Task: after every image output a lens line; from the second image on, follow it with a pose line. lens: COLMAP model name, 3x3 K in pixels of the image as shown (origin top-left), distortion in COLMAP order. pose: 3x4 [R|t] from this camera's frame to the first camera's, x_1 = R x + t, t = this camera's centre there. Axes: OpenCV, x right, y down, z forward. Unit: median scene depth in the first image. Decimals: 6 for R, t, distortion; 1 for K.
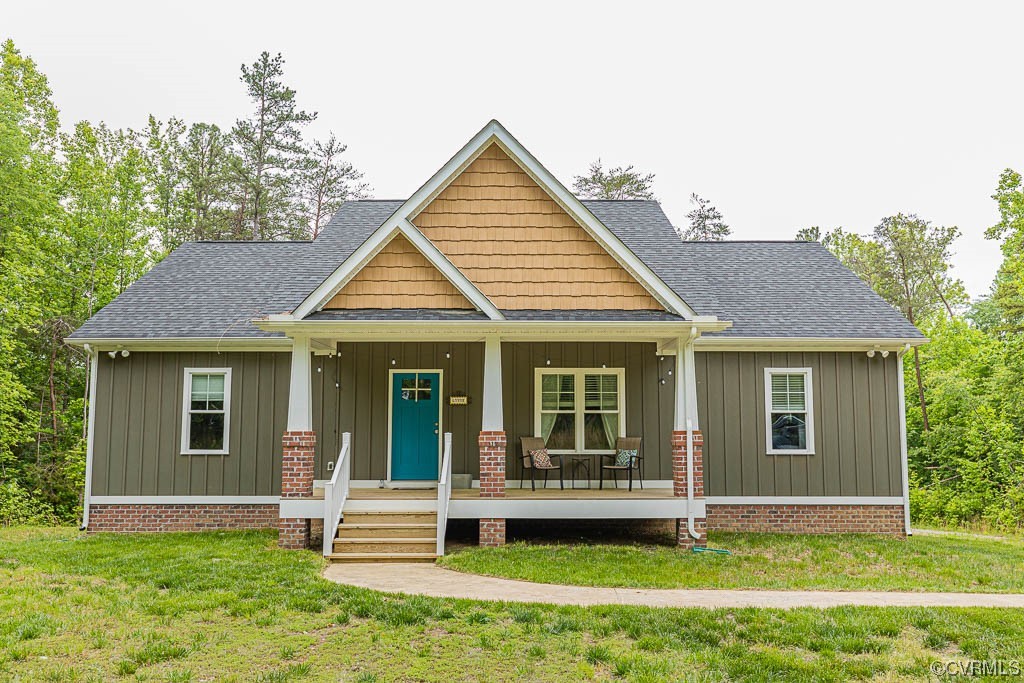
lens RADIAL K [[864.0, 0, 493.4], [0, 864.0, 343.3], [0, 0, 1]] dist [0.007039, 0.002684]
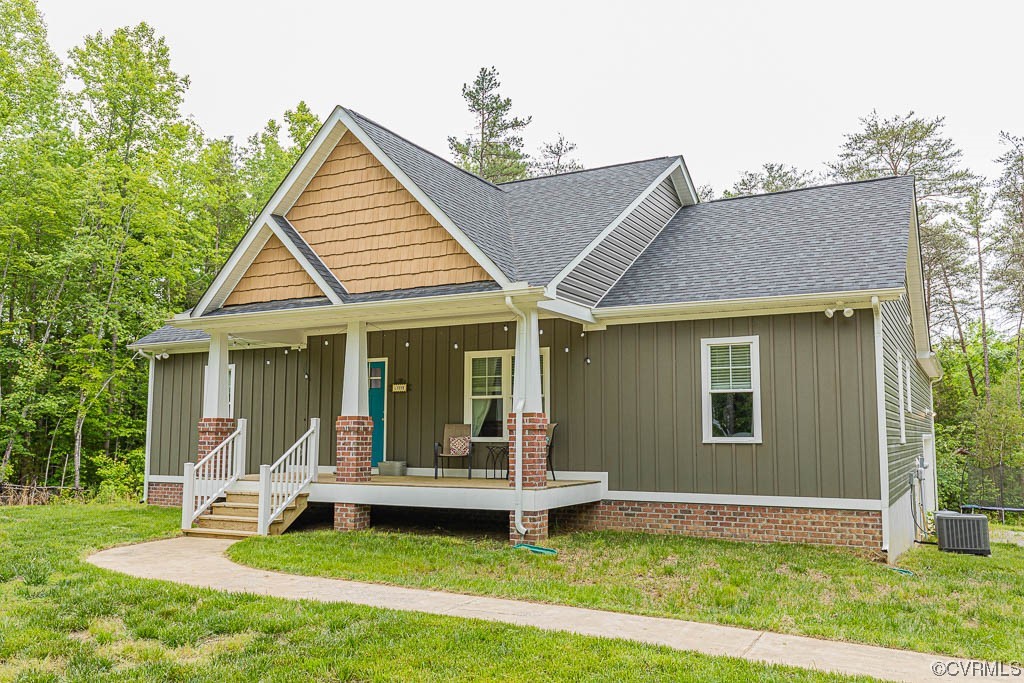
lens RADIAL K [[864.0, 0, 493.4], [0, 864.0, 343.3], [0, 0, 1]] dist [0.007039, 0.002684]
pose [[0.875079, -0.051166, -0.481268, 0.546690], [0.049634, 0.998641, -0.015922, 0.036483], [0.481428, -0.009954, 0.876429, 0.179162]]
